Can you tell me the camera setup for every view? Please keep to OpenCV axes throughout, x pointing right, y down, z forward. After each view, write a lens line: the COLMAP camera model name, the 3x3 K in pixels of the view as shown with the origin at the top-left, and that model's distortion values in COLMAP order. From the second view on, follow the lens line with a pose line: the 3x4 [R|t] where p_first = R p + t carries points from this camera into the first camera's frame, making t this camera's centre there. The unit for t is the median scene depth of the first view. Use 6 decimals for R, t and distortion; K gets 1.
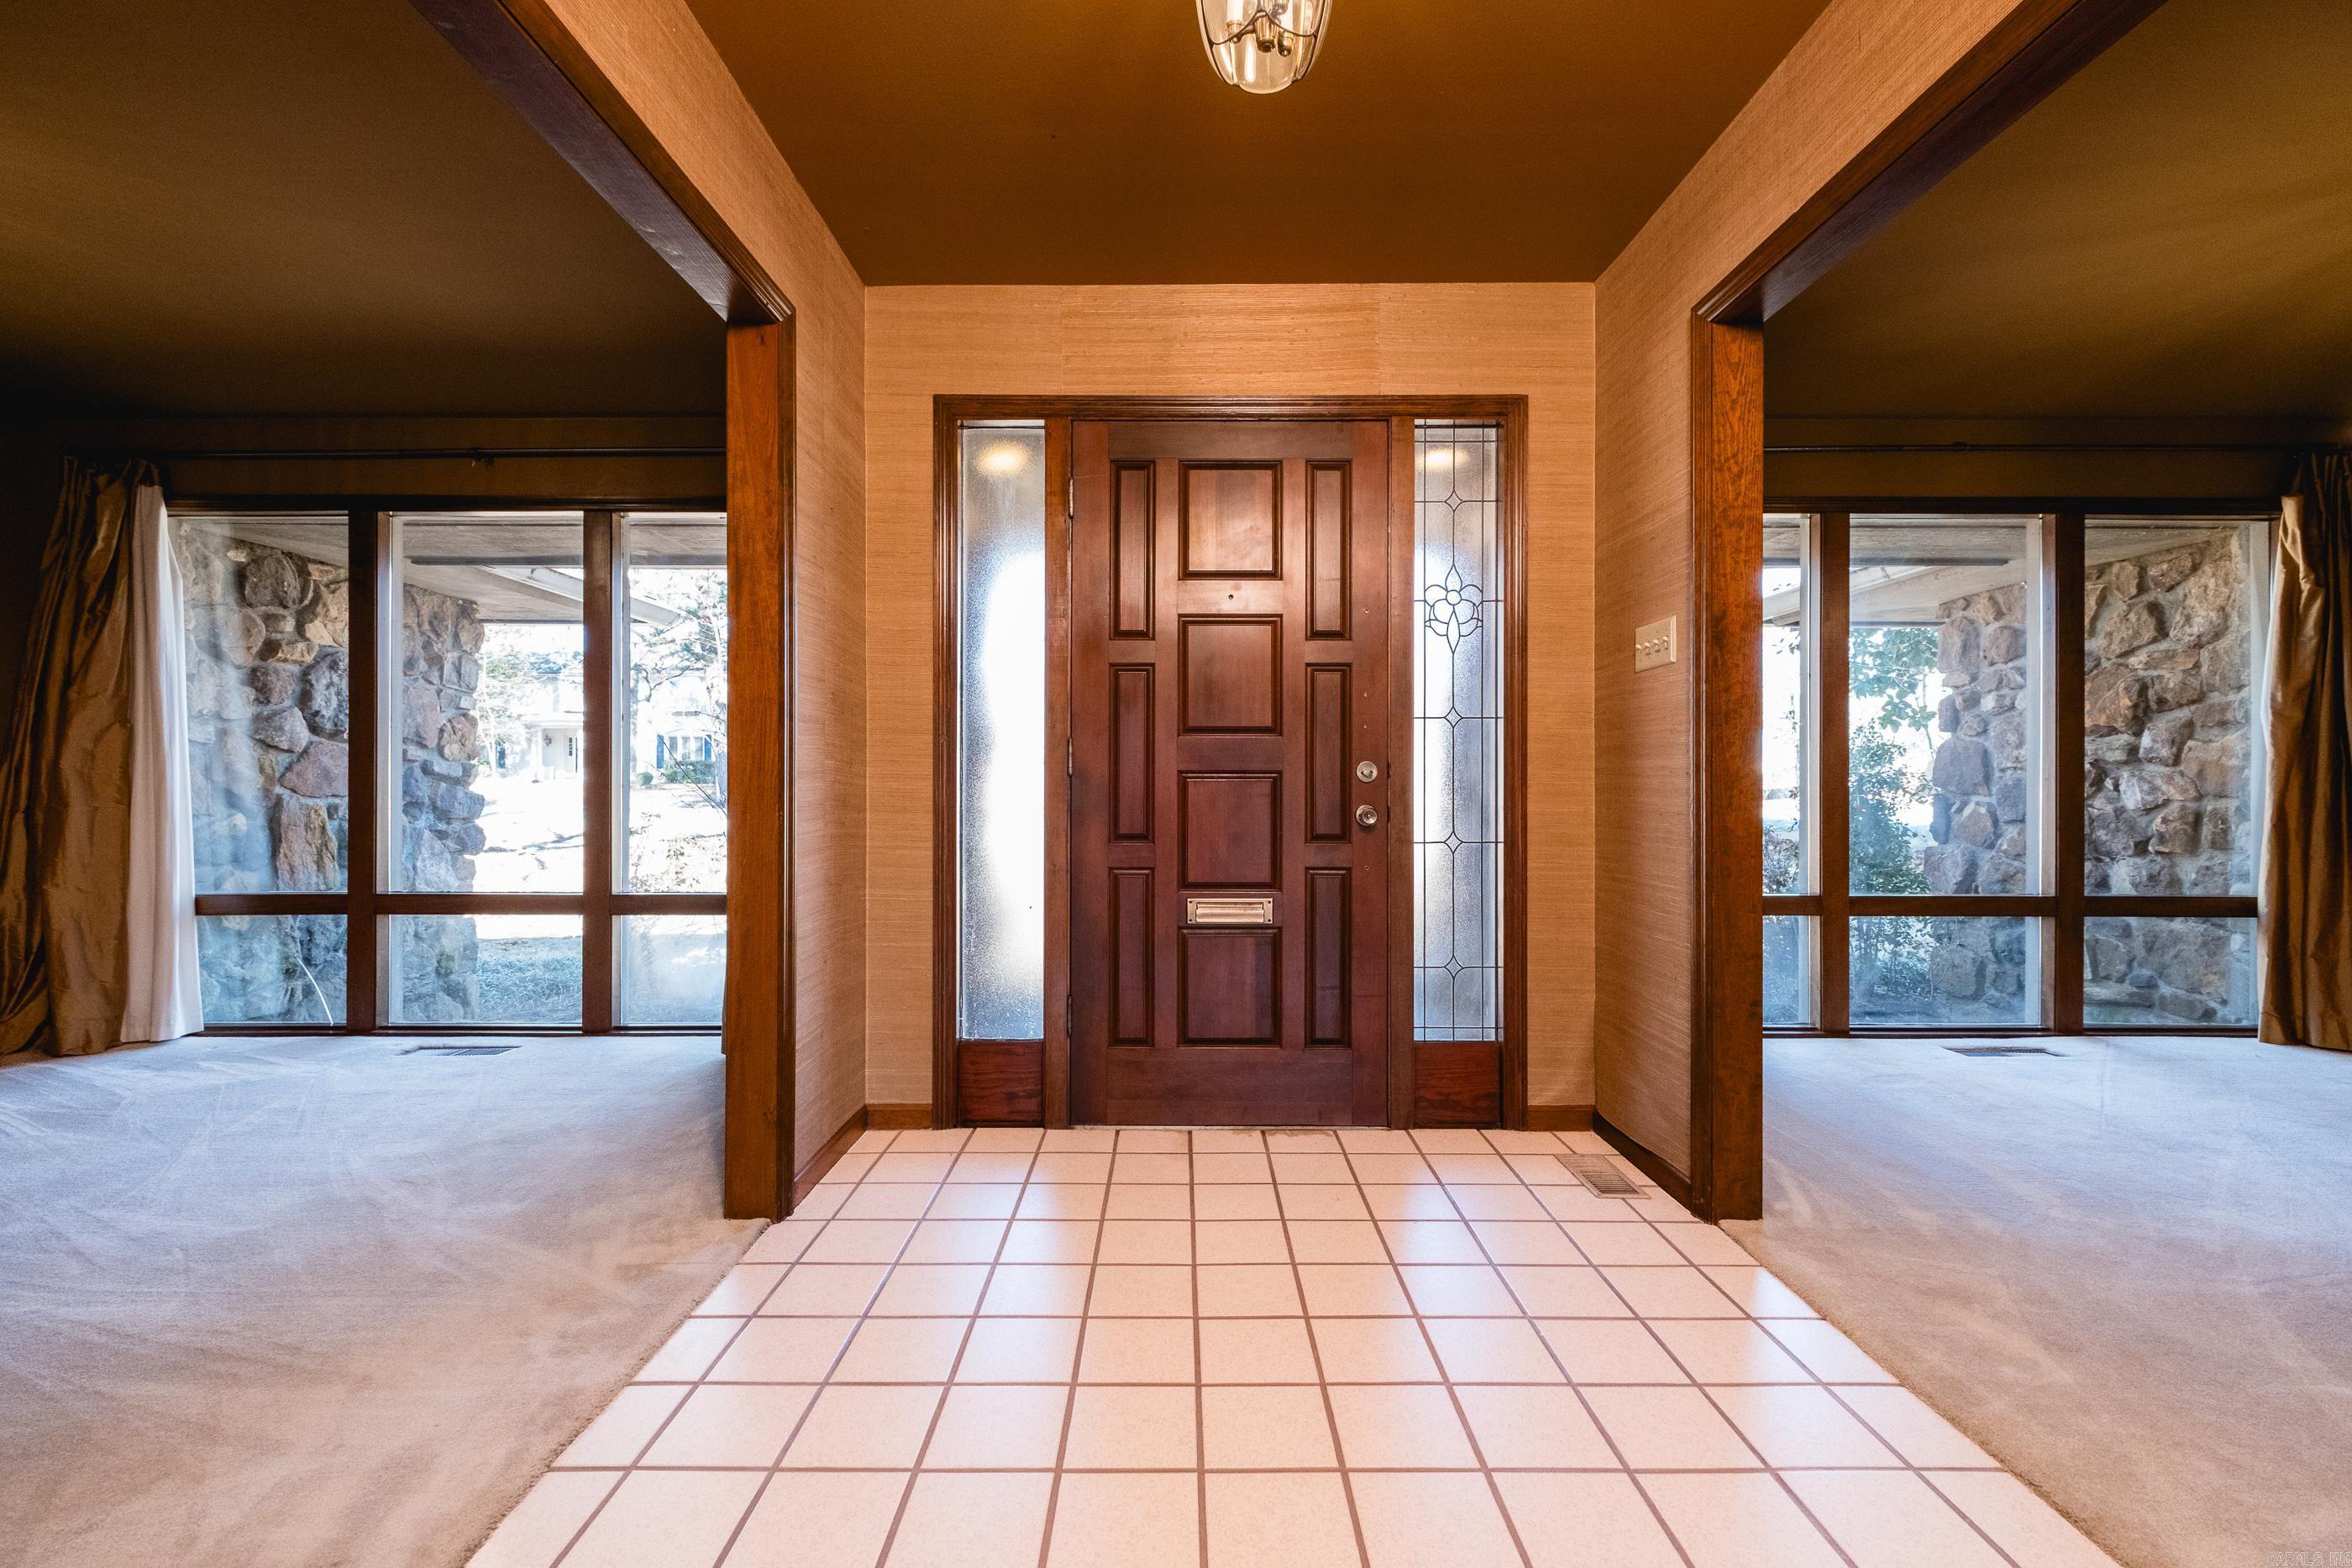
lens RADIAL K [[1036.2, 0, 1182.9], [0, 1036.2, 780.7], [0, 0, 1]] dist [0.005753, -0.004069]
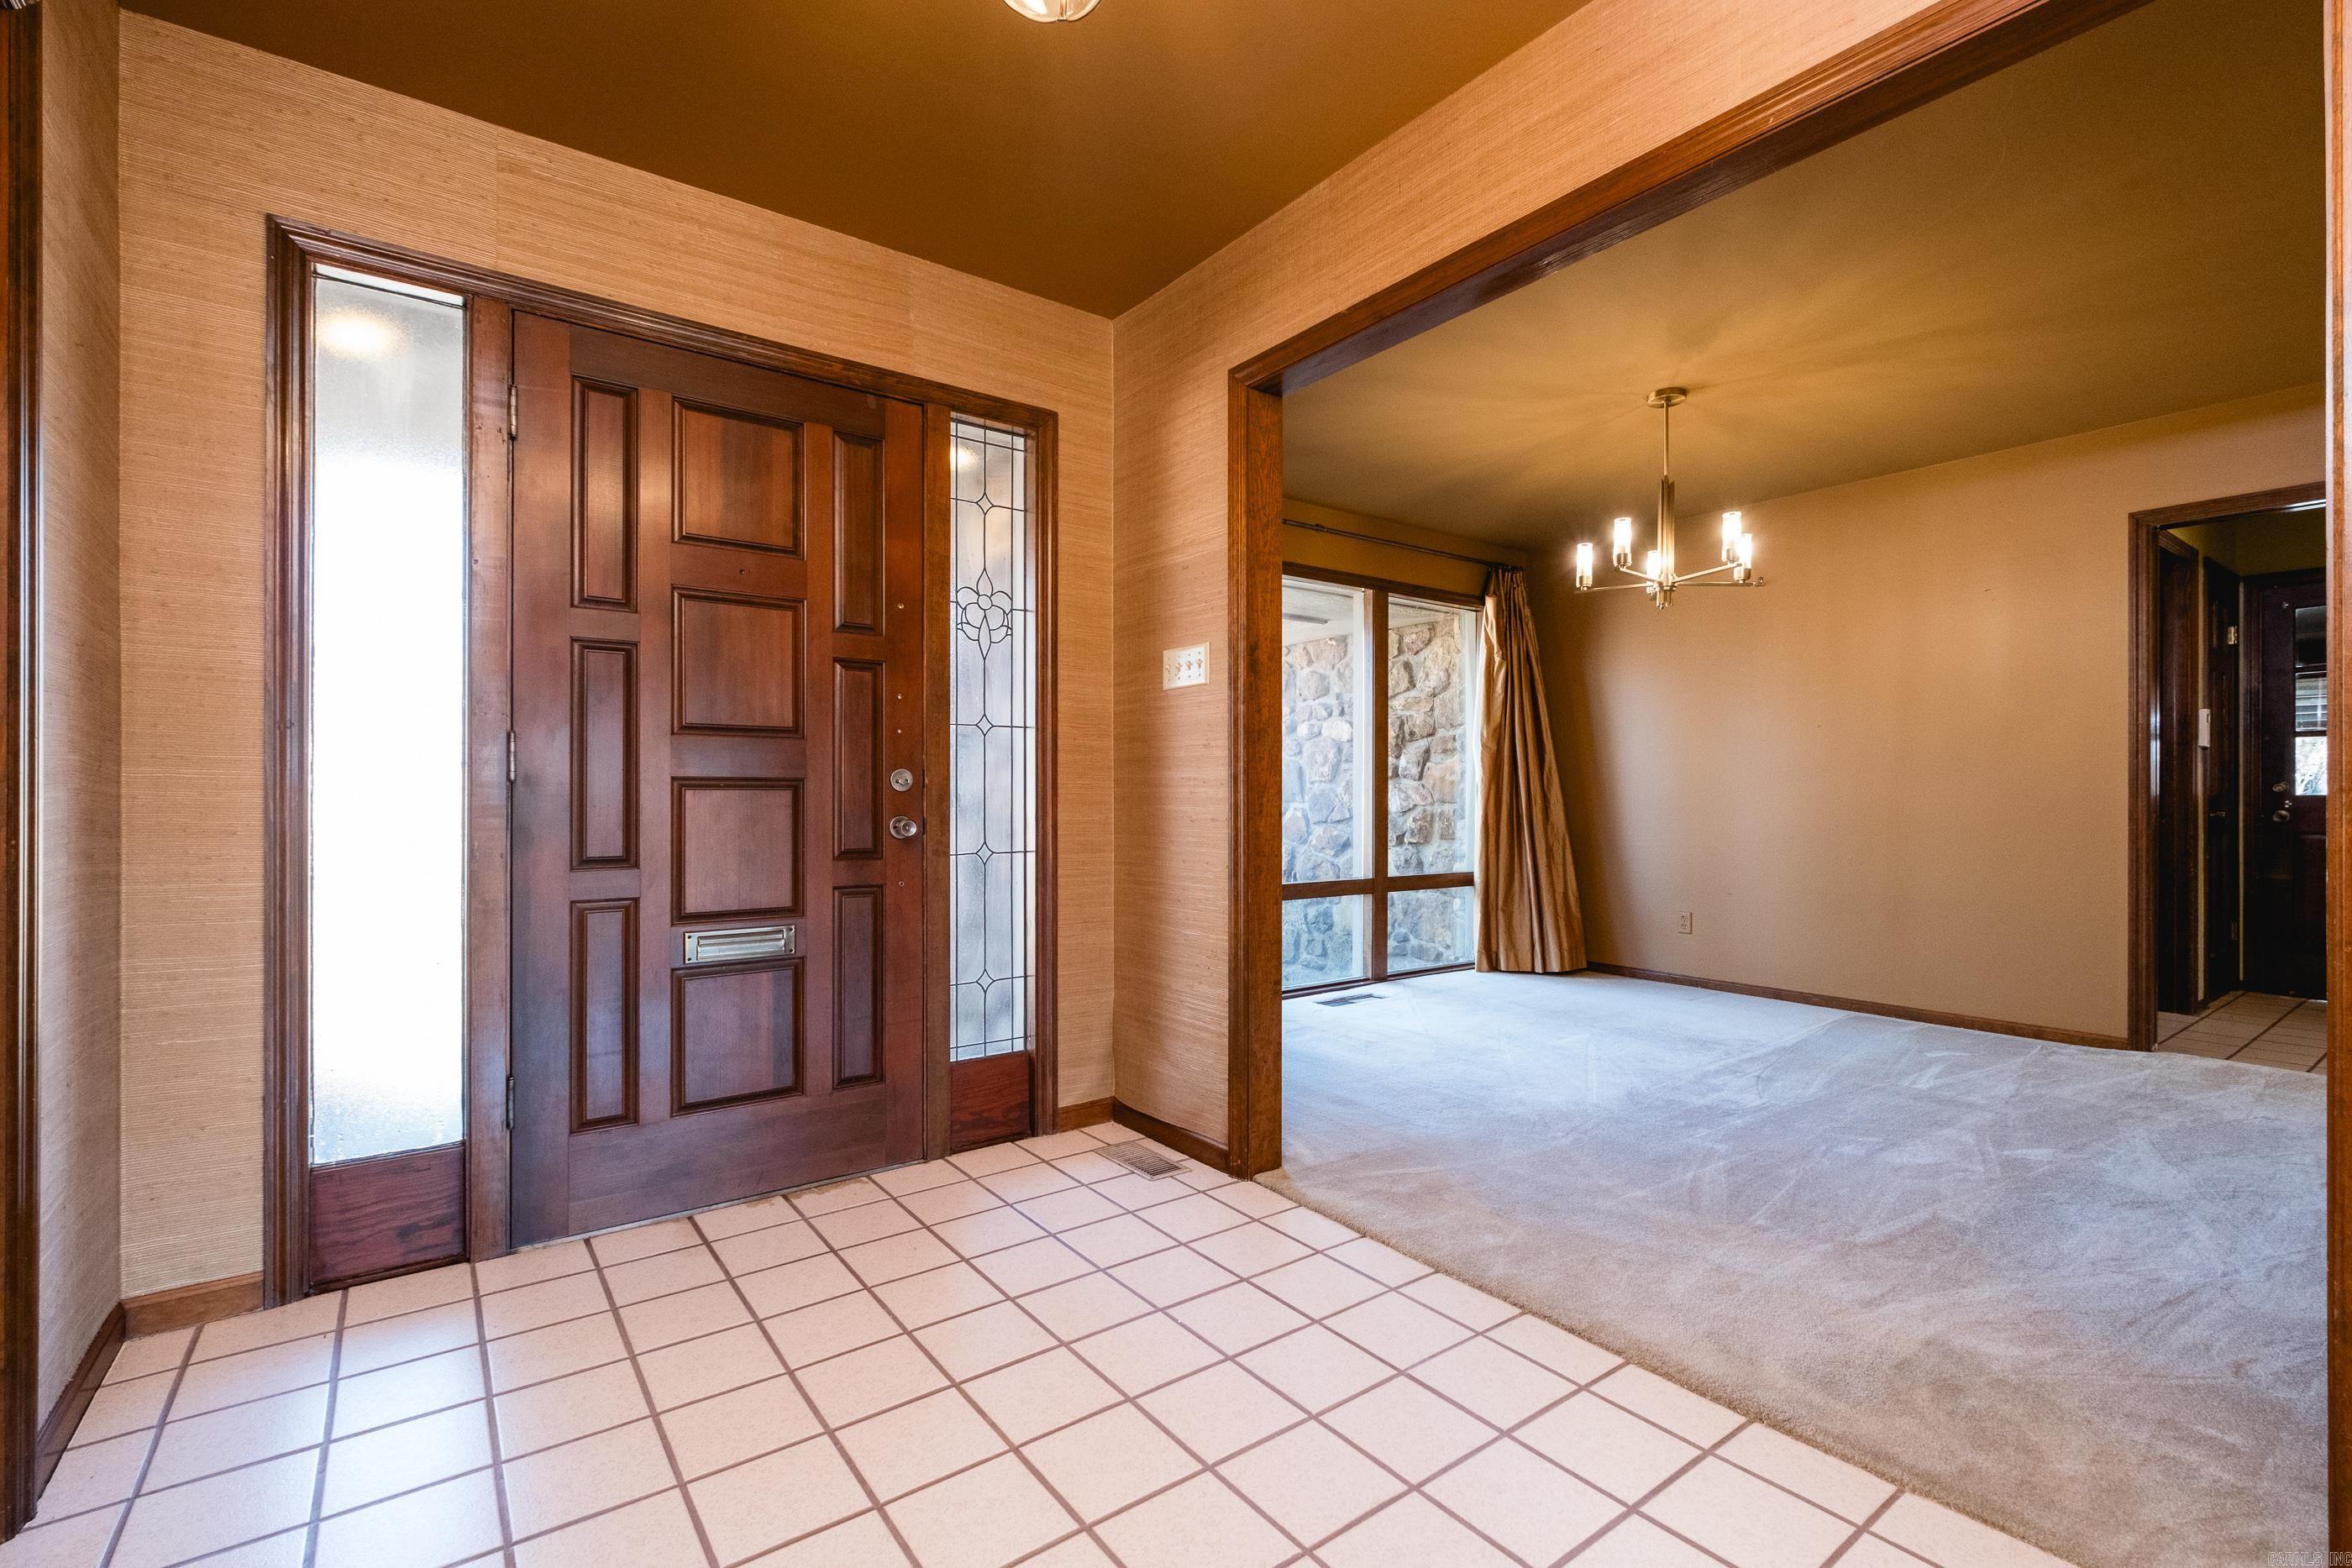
lens RADIAL K [[1036.2, 0, 1209.5], [0, 1036.2, 790.8], [0, 0, 1]] dist [0.005753, -0.004069]
pose [[0.794817, 0.001011, 0.606848, -0.163006], [-0.001080, 0.999999, -0.000251, 0.000627], [-0.606848, -0.000456, 0.794818, 0.096148]]
